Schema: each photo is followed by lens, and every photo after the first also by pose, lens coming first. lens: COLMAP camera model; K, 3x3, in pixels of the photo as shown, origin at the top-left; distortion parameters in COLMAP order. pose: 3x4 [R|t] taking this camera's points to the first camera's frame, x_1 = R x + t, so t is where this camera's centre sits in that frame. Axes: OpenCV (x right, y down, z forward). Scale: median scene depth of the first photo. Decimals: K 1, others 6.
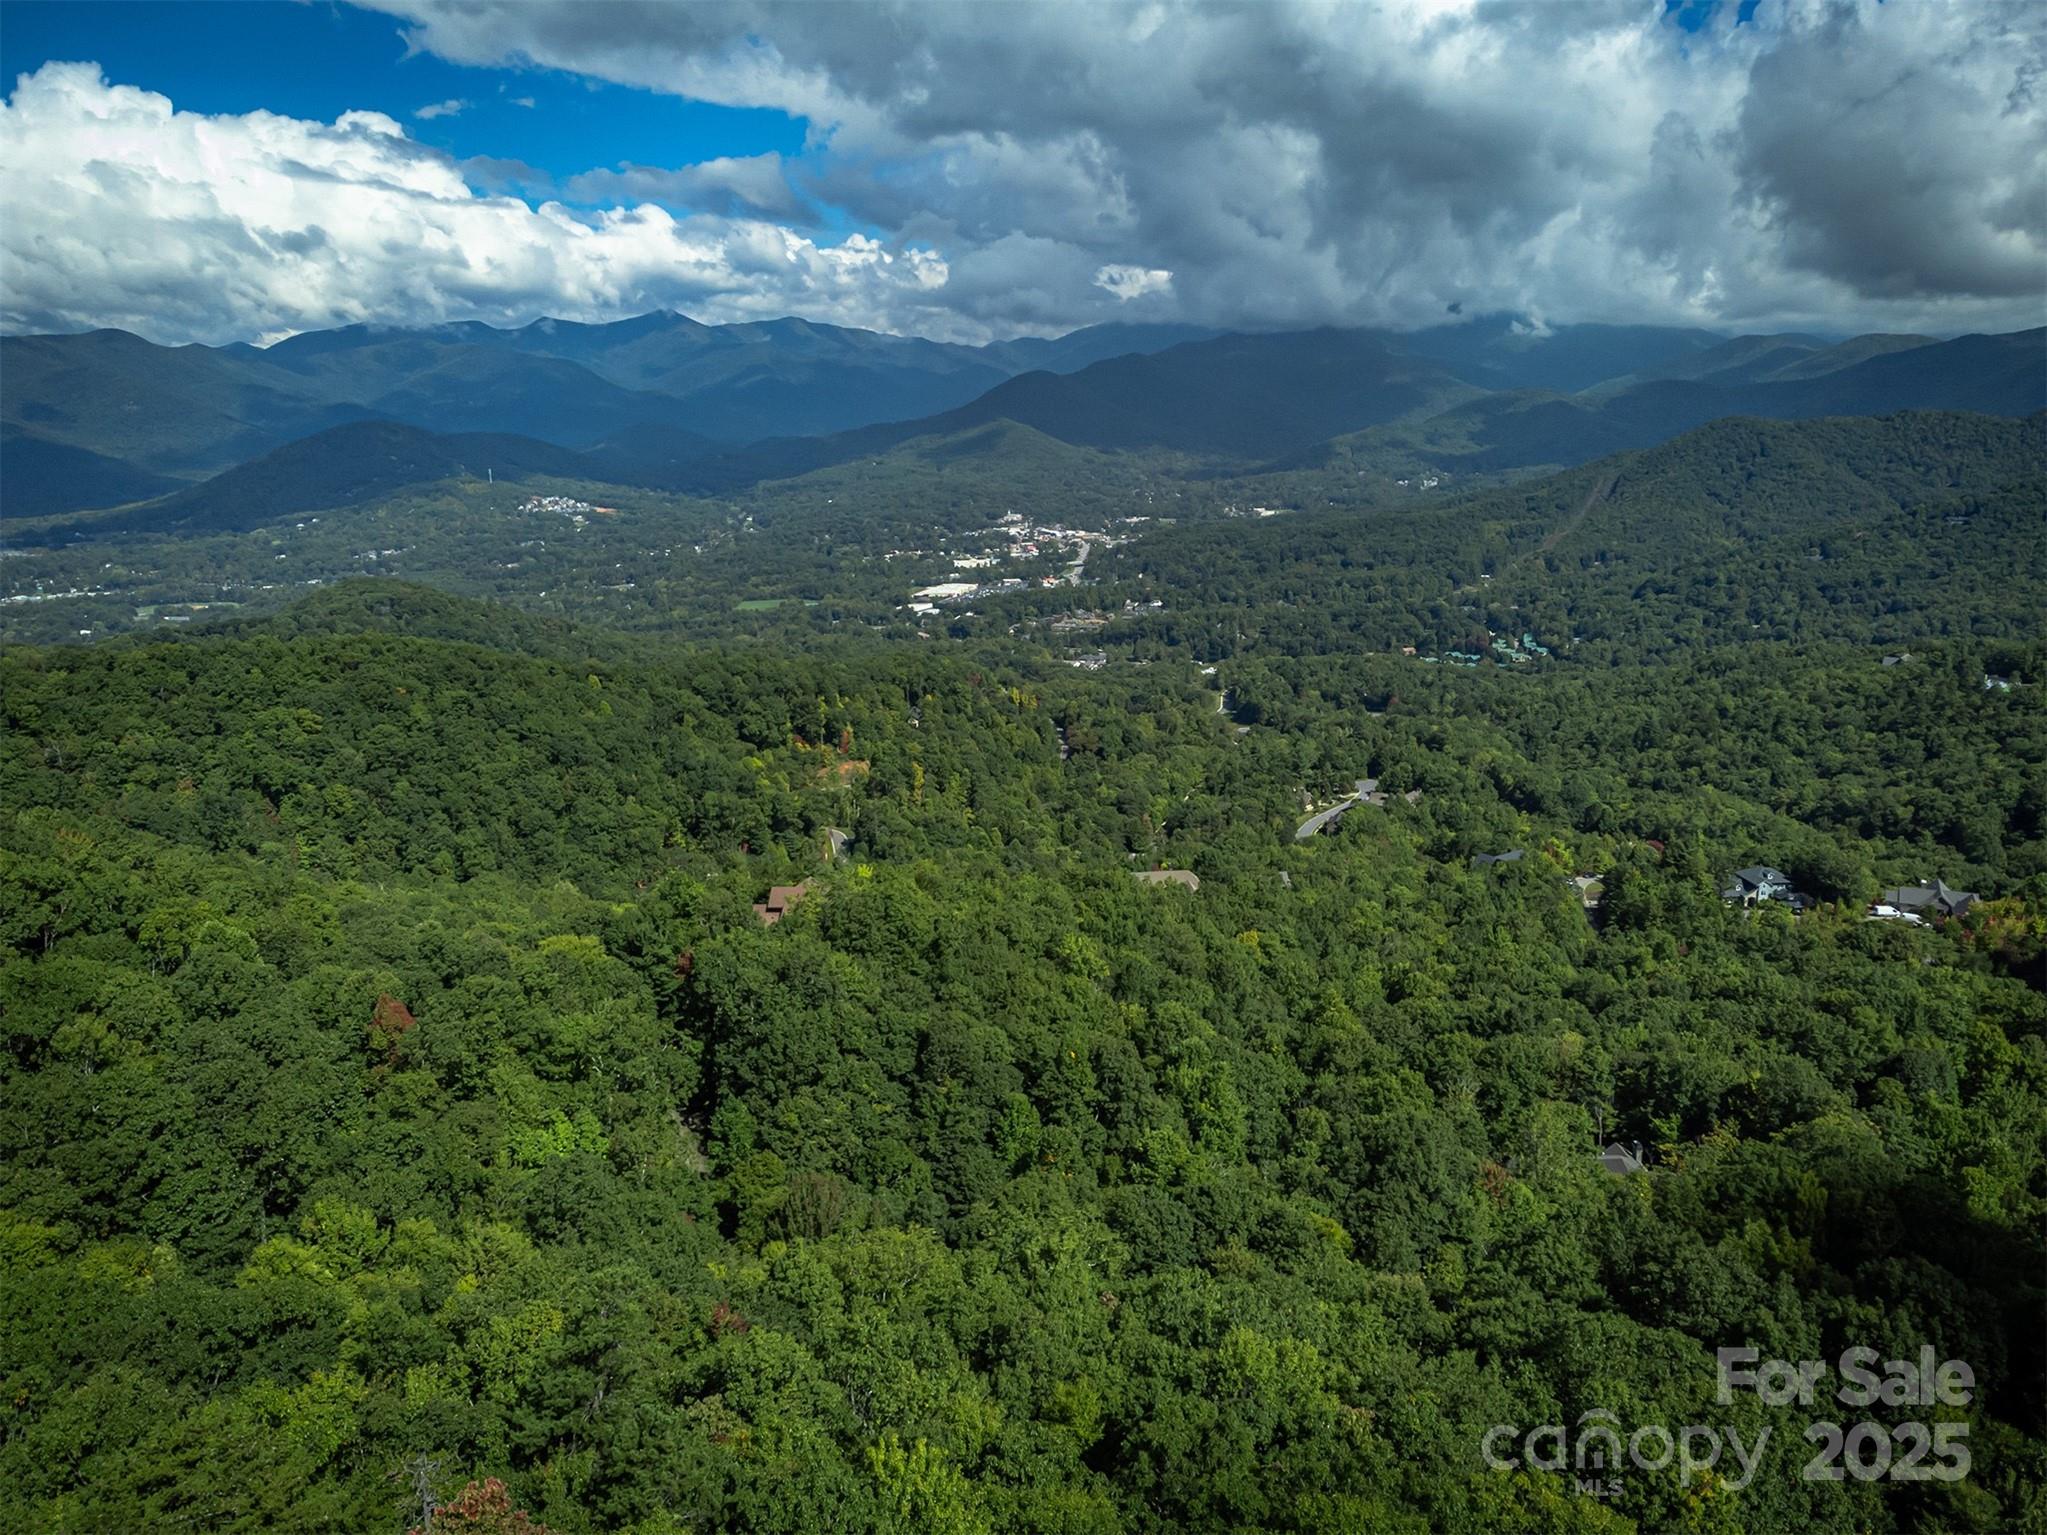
lens RADIAL K [[1515.7, 0, 1020.3], [0, 1515.7, 757.7], [0, 0, 1]] dist [0.019223, -0.001592]
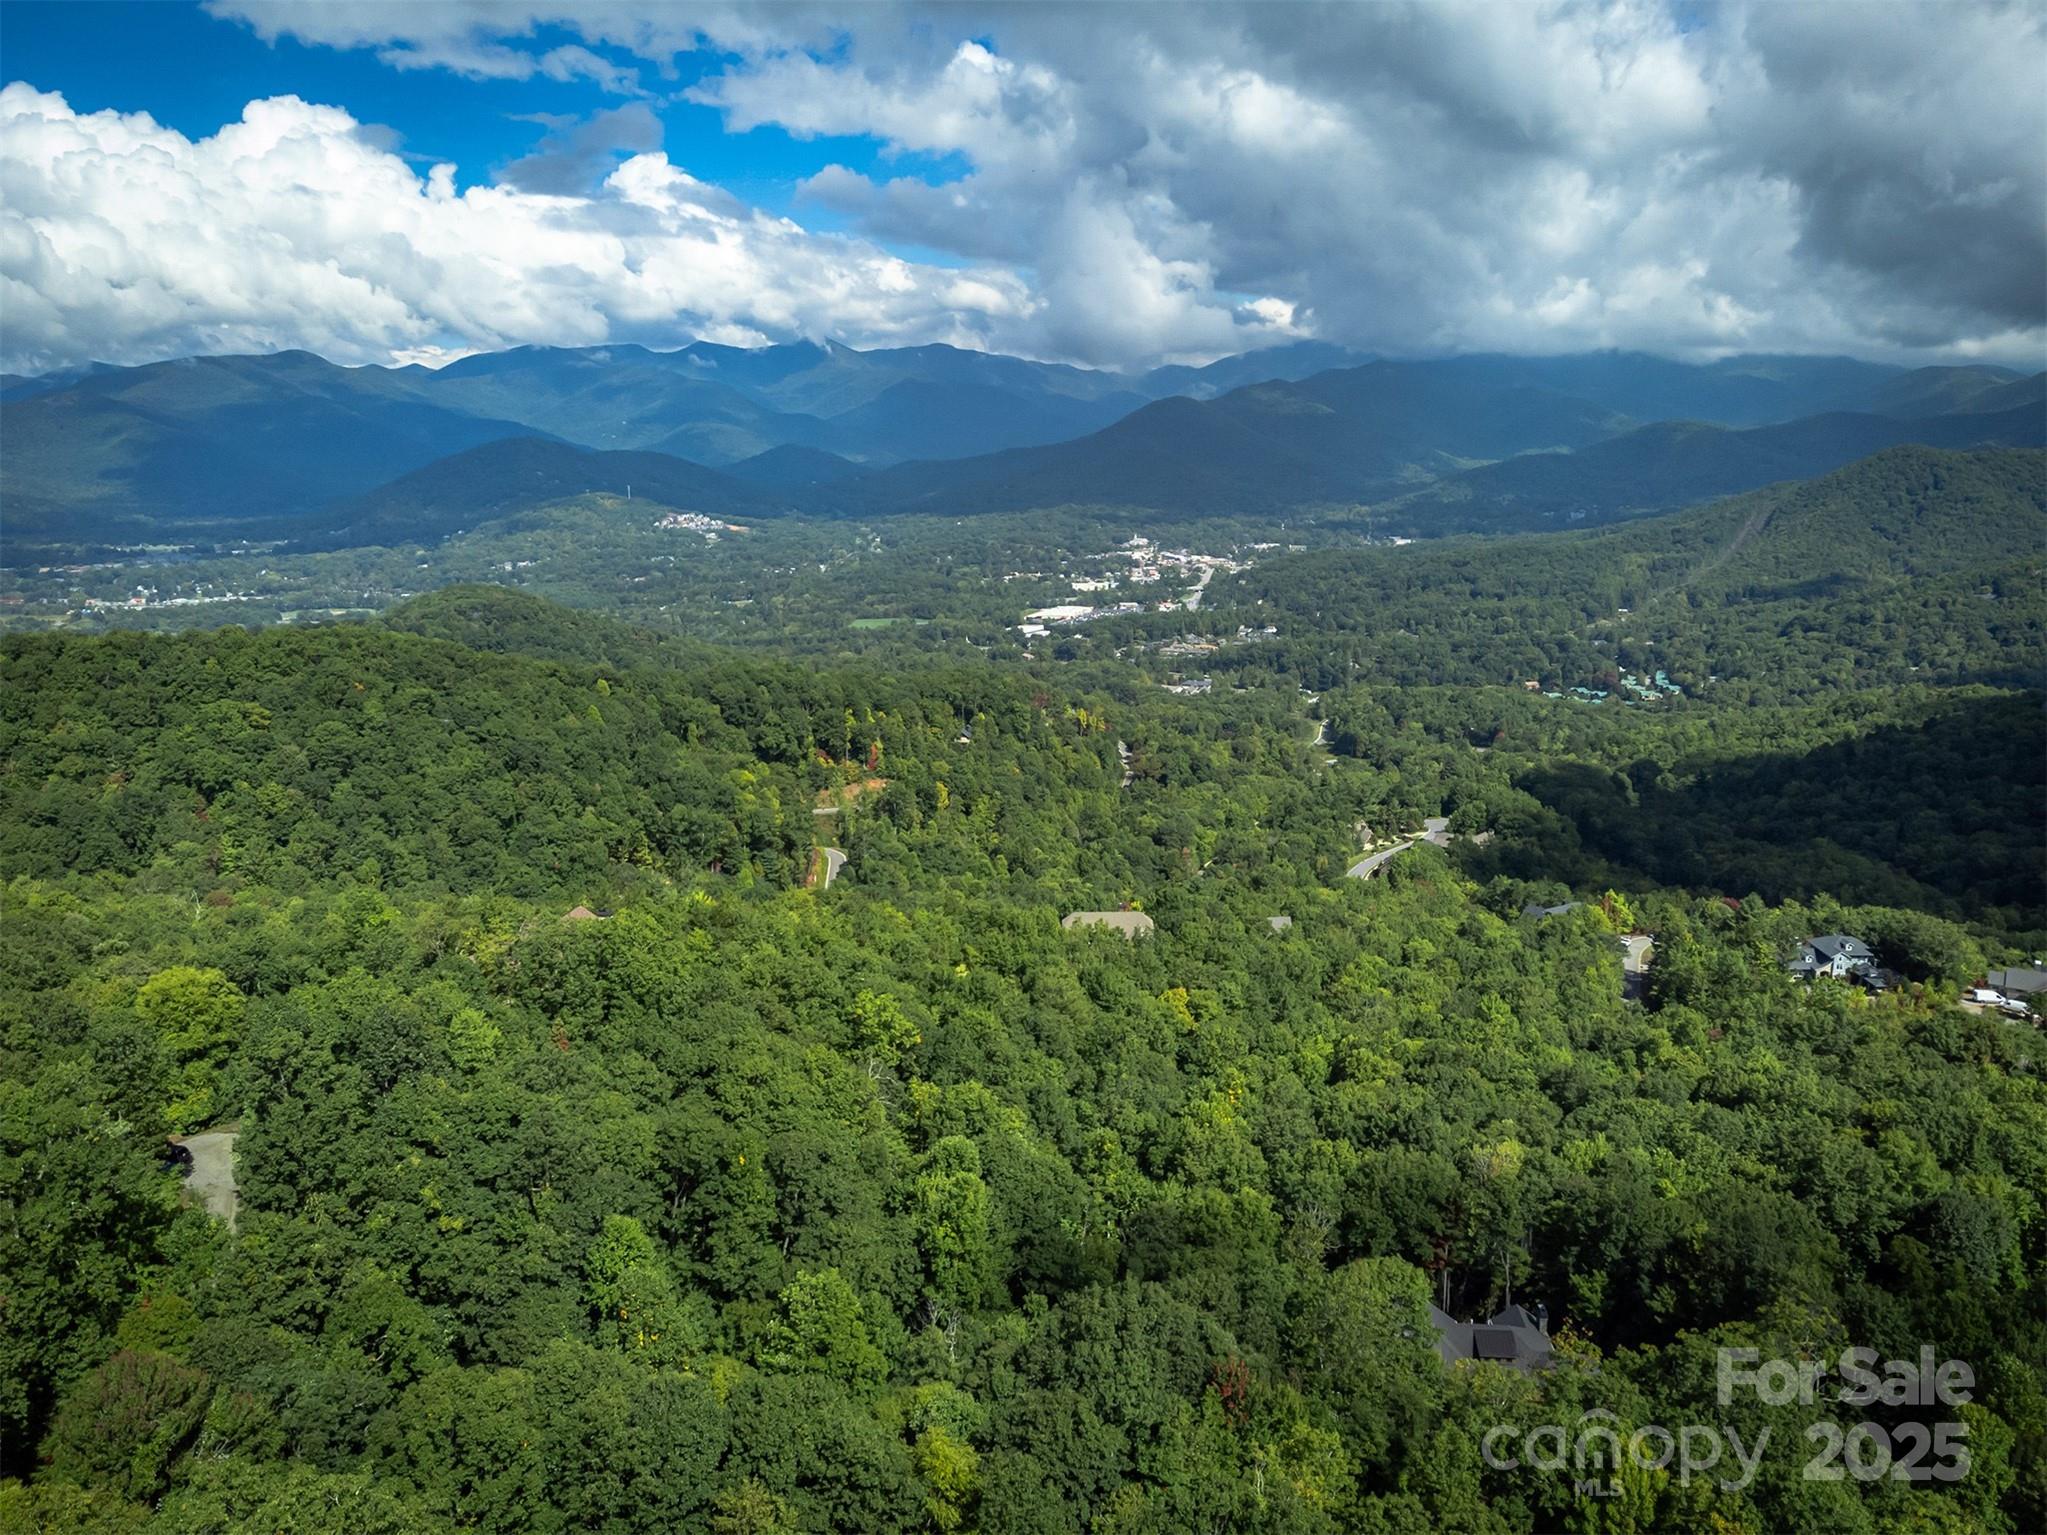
lens RADIAL K [[1515.7, 0, 1022.0], [0, 1515.7, 767.0], [0, 0, 1]] dist [0.019223, -0.001592]
pose [[0.995560, 0.032157, -0.088469, 0.064229], [-0.033148, 0.999403, -0.009752, 0.001032], [0.088103, 0.012642, 0.996031, 0.070597]]
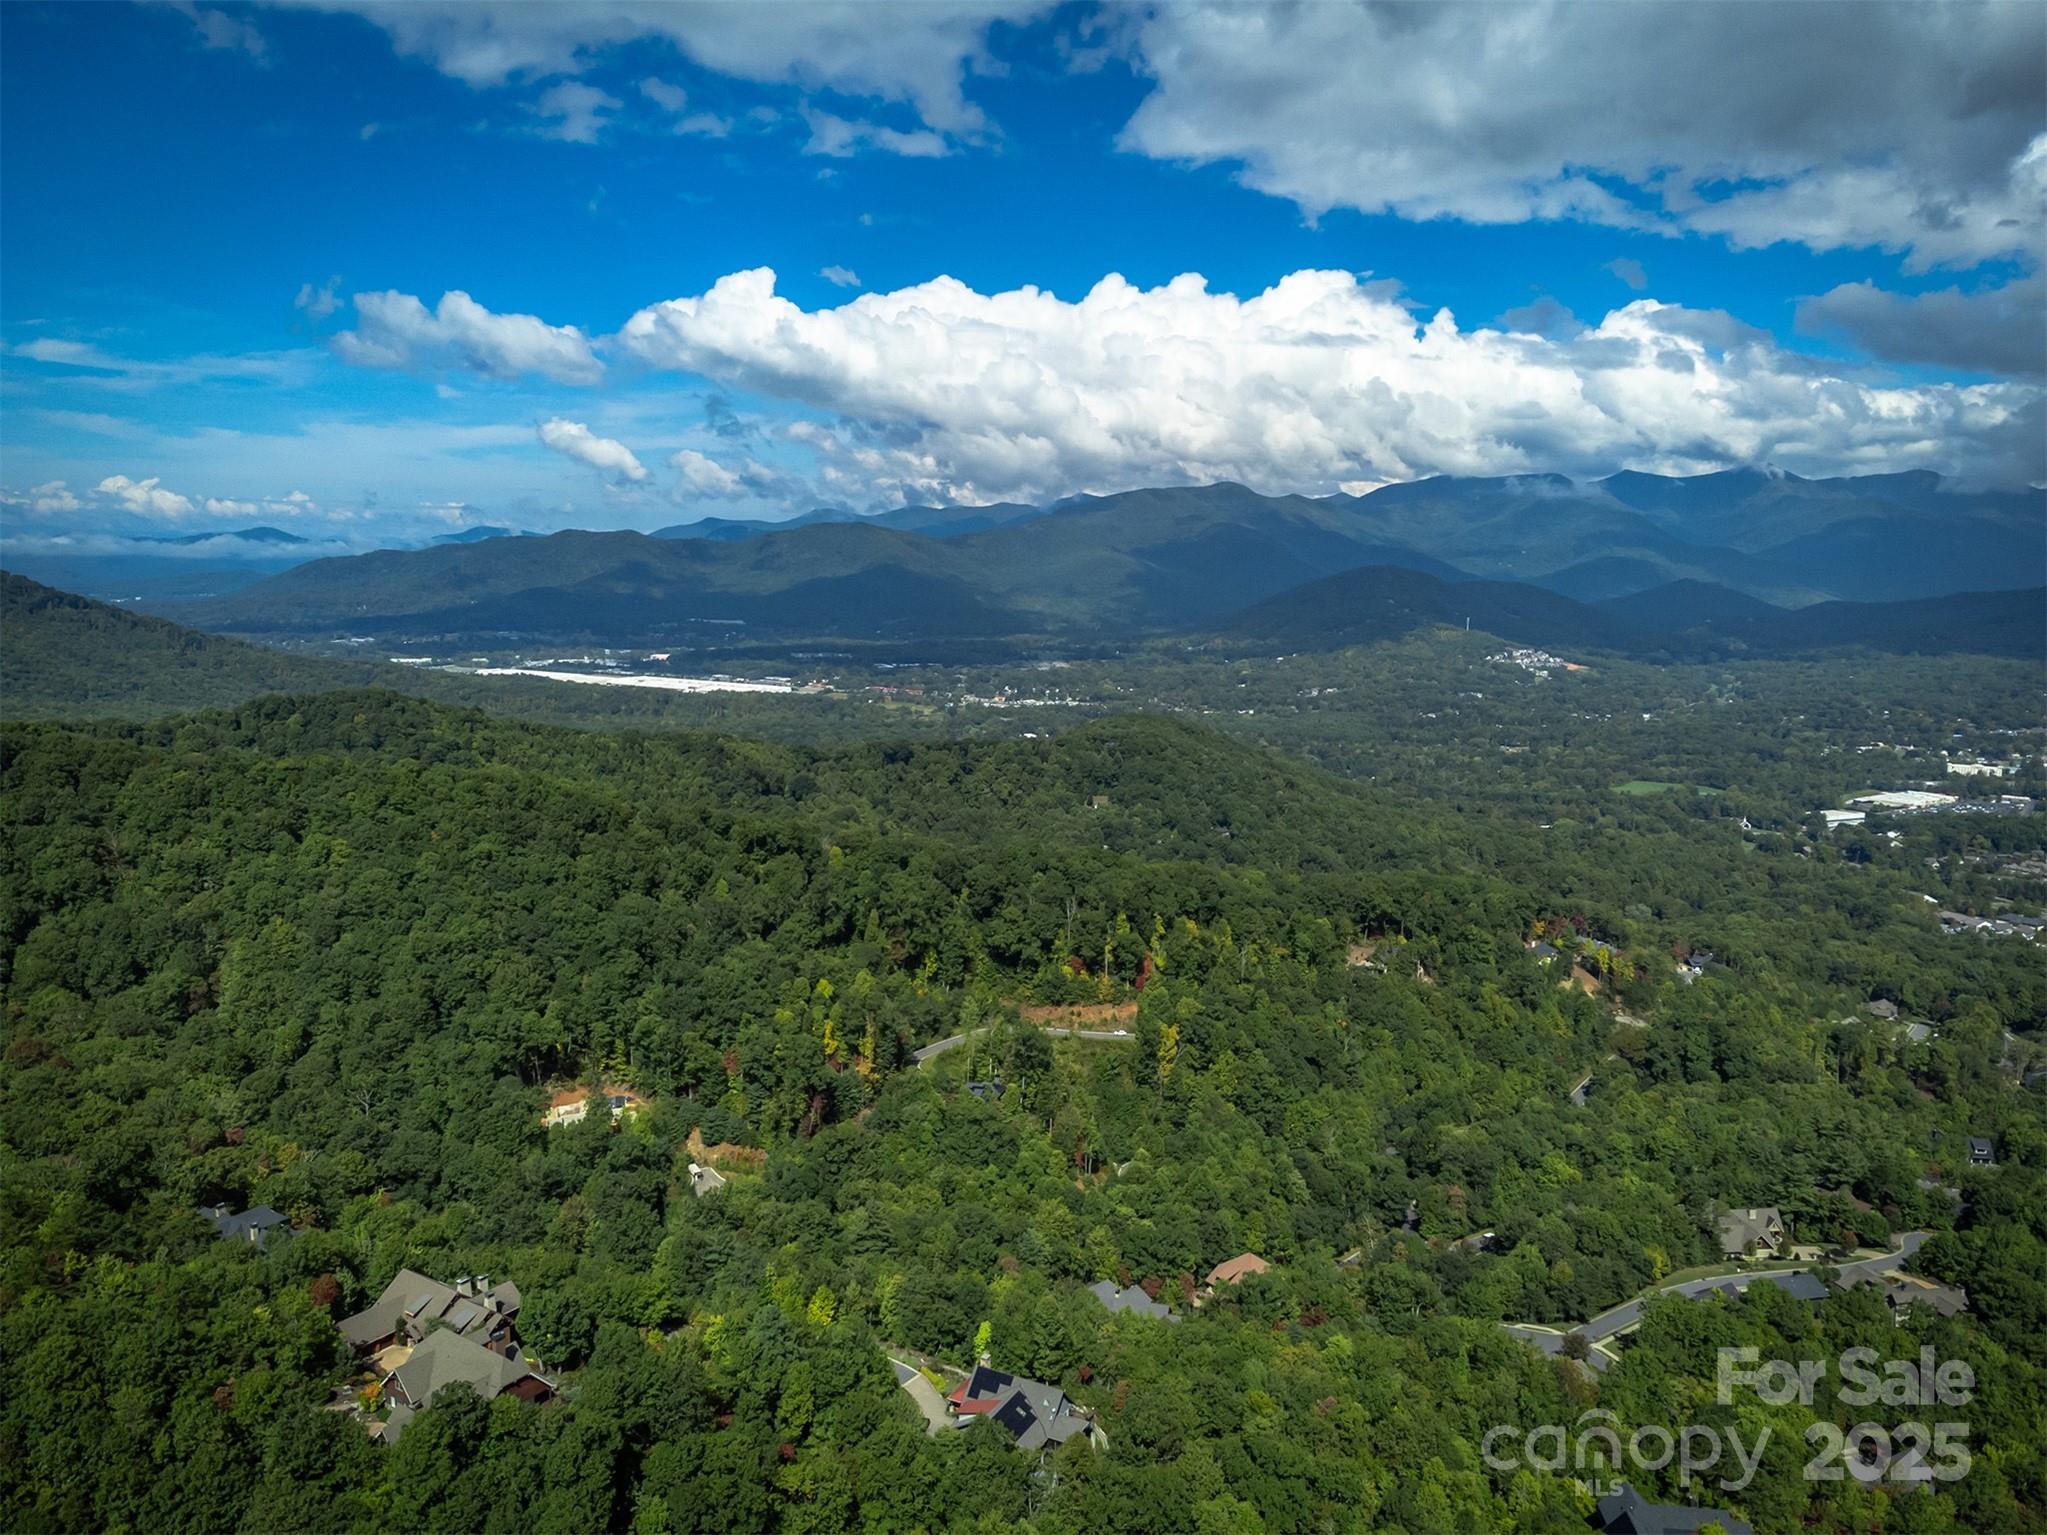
lens RADIAL K [[1515.7, 0, 1025.5], [0, 1515.7, 770.3], [0, 0, 1]] dist [0.019223, -0.001592]
pose [[0.776293, 0.124775, -0.617900, 0.327290], [-0.177936, 0.983727, -0.024901, -0.090836], [0.604738, 0.129277, 0.785862, 0.348329]]
